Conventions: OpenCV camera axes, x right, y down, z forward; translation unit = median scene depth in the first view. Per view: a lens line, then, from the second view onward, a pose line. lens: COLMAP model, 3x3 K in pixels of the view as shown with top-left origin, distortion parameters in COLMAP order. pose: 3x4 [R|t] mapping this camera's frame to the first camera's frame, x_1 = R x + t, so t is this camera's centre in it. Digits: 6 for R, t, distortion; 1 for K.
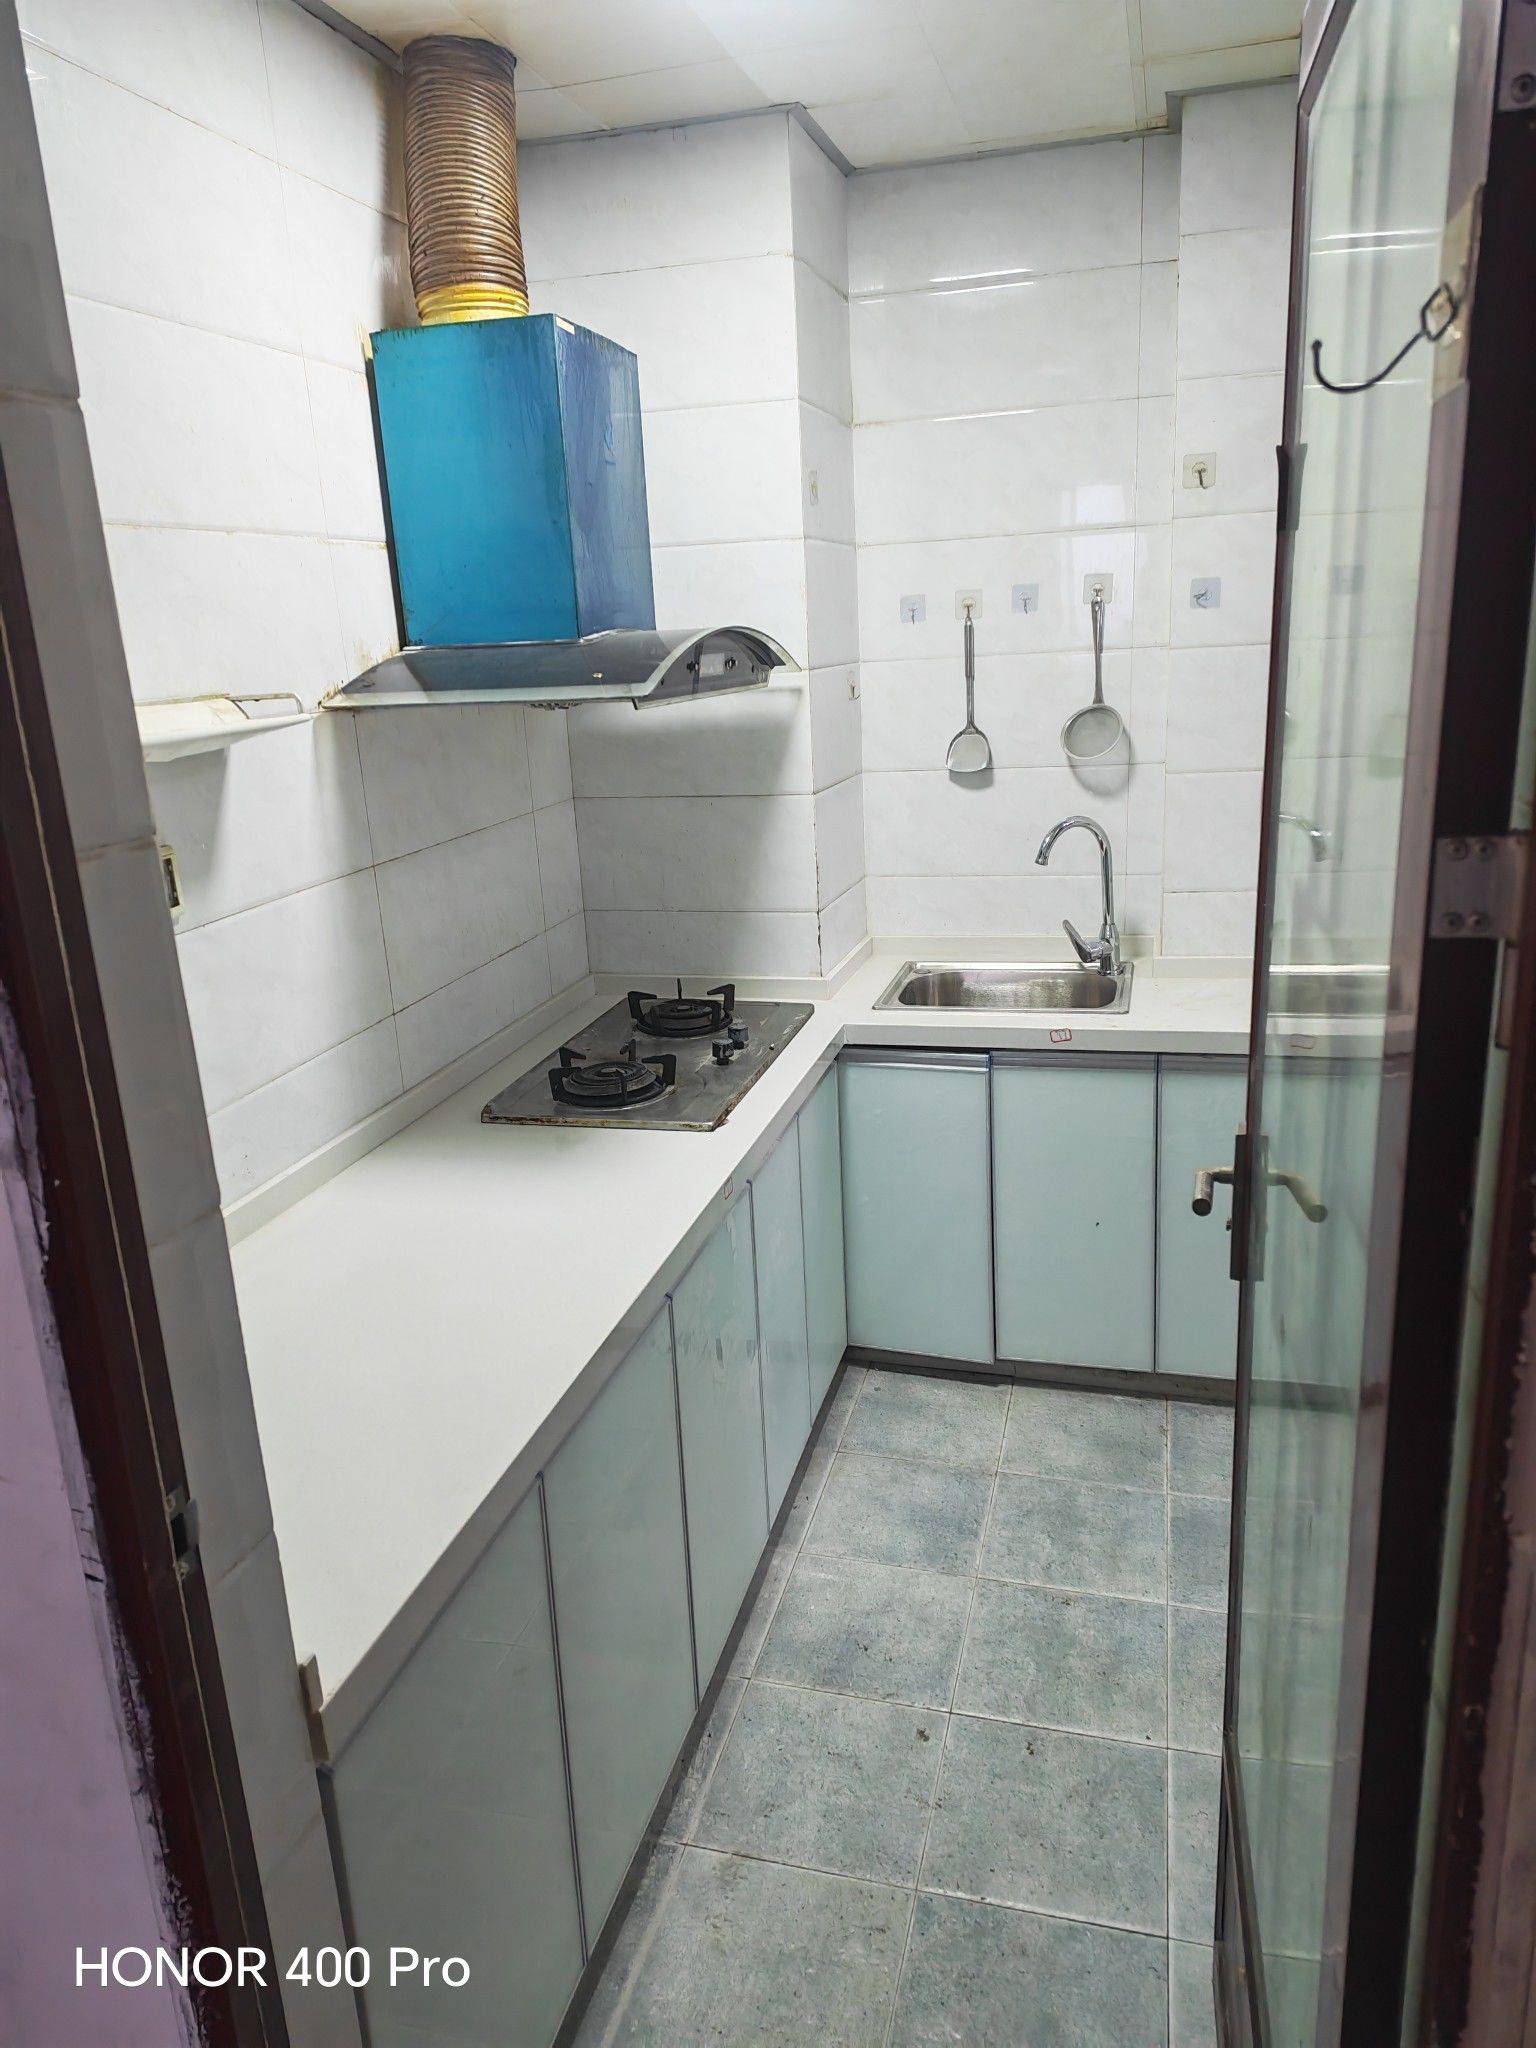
lens RADIAL K [[1417.9, 0, 768.0], [0, 1417.9, 1024.0], [0, 0, 1]] dist [0.000934, 0.000068]
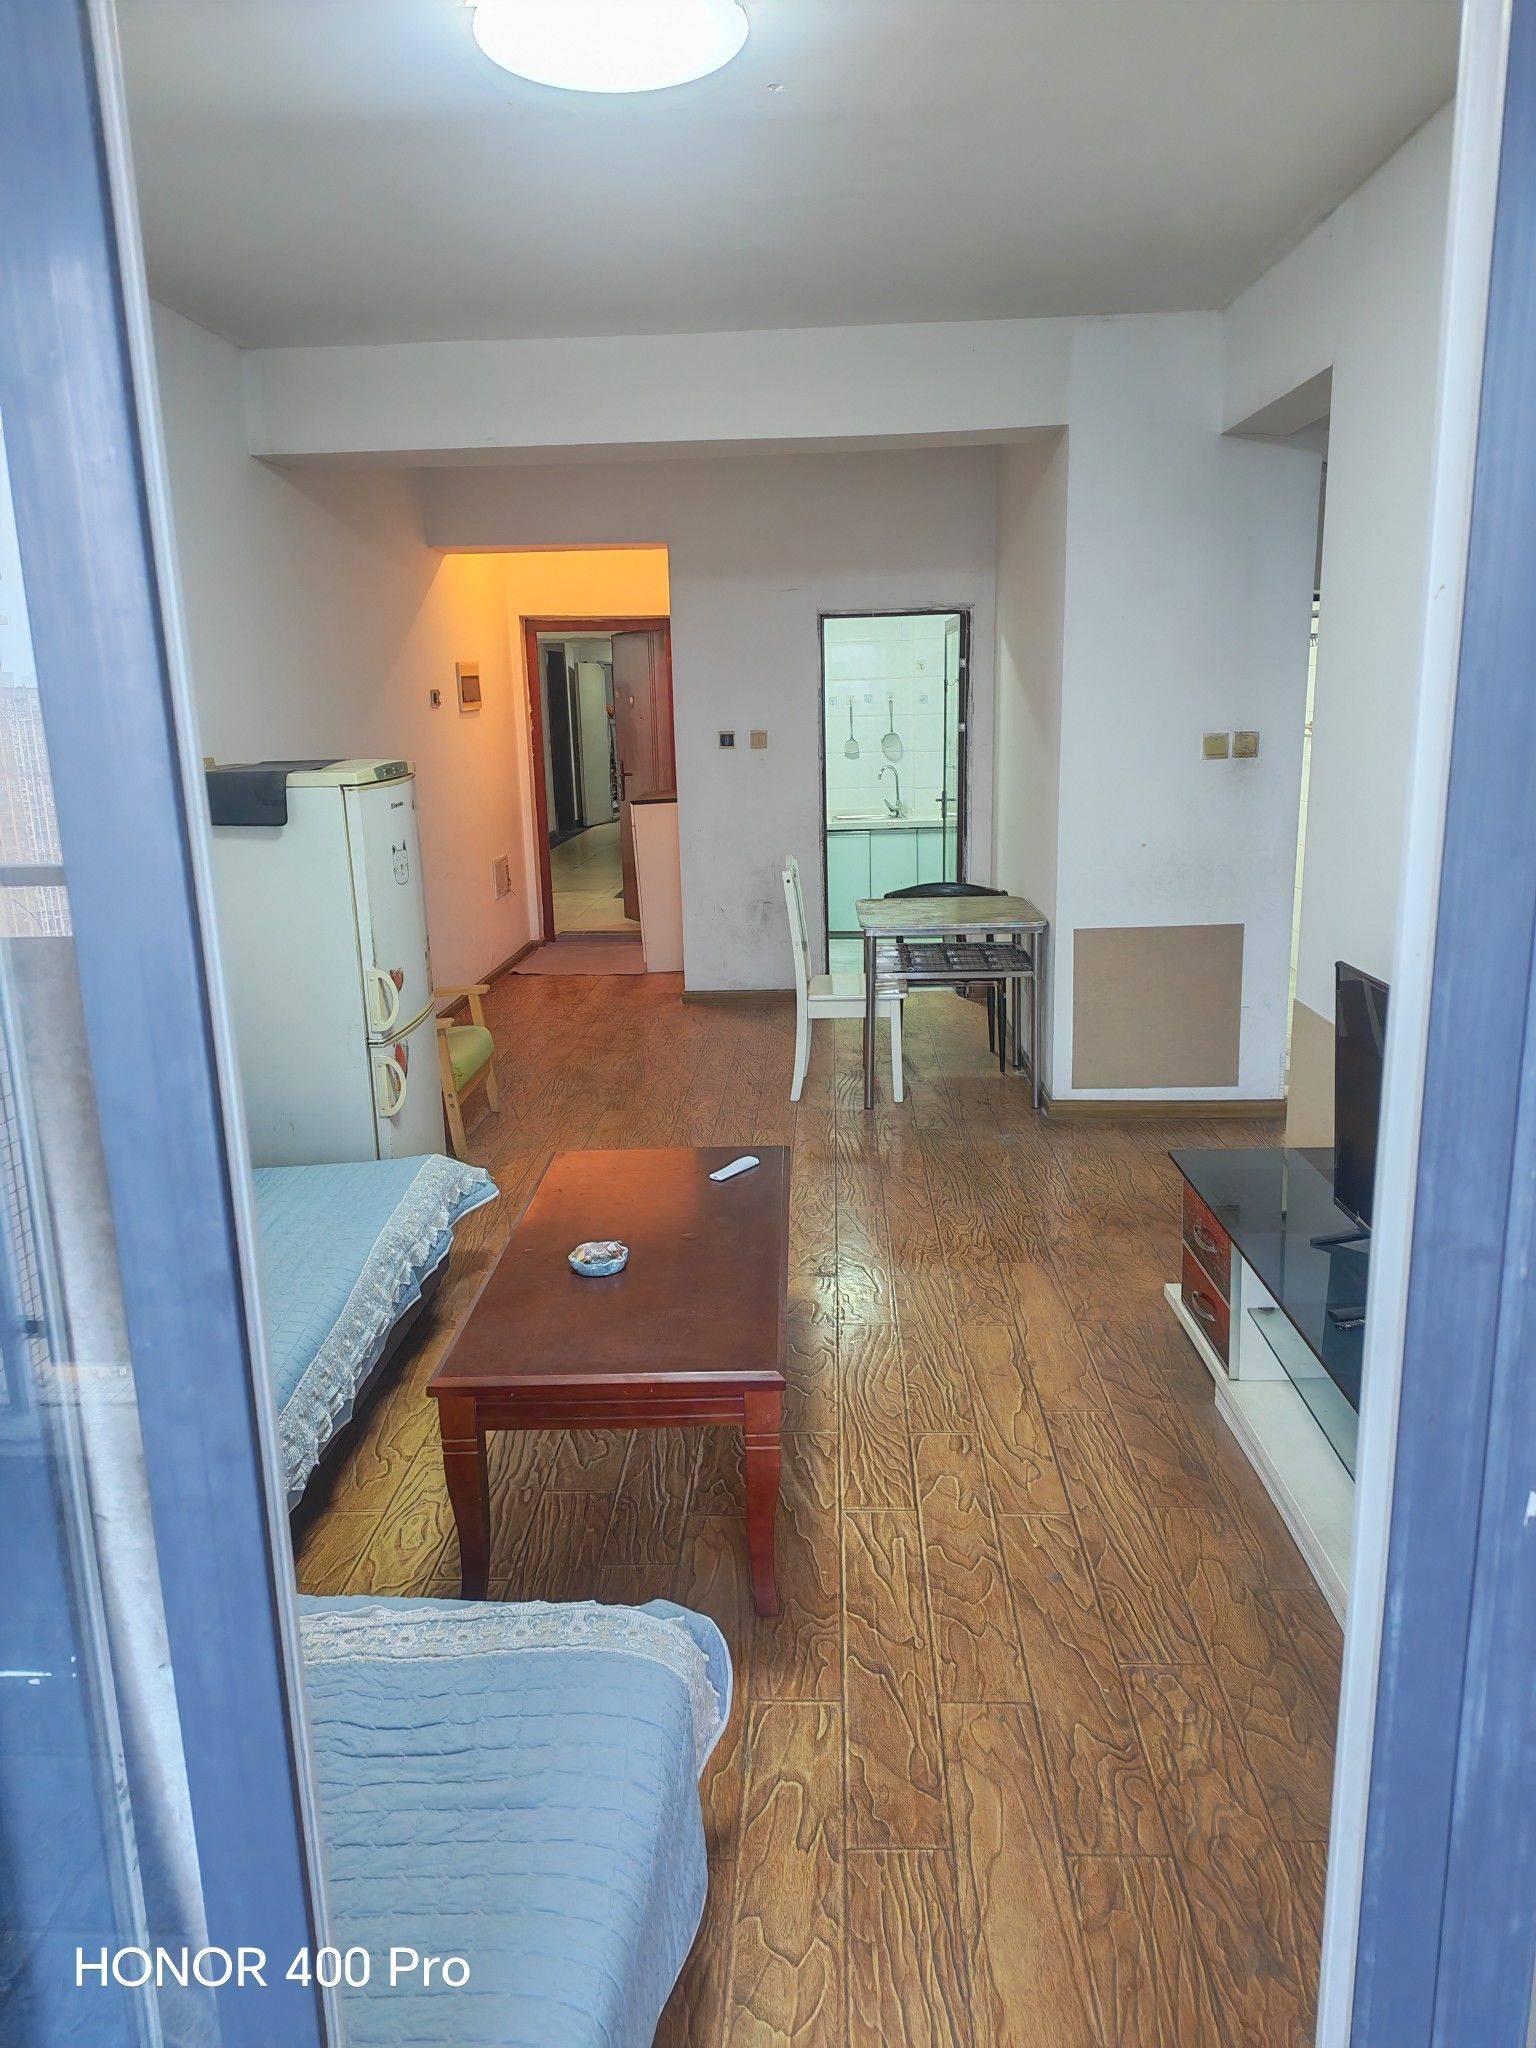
lens RADIAL K [[1417.9, 0, 768.0], [0, 1417.9, 1024.0], [0, 0, 1]] dist [0.000934, 0.000068]
pose [[0.976186, -0.026416, 0.215323, -0.737698], [0.038729, 0.997834, -0.053166, 0.584161], [-0.213452, 0.060239, 0.975095, -1.995294]]
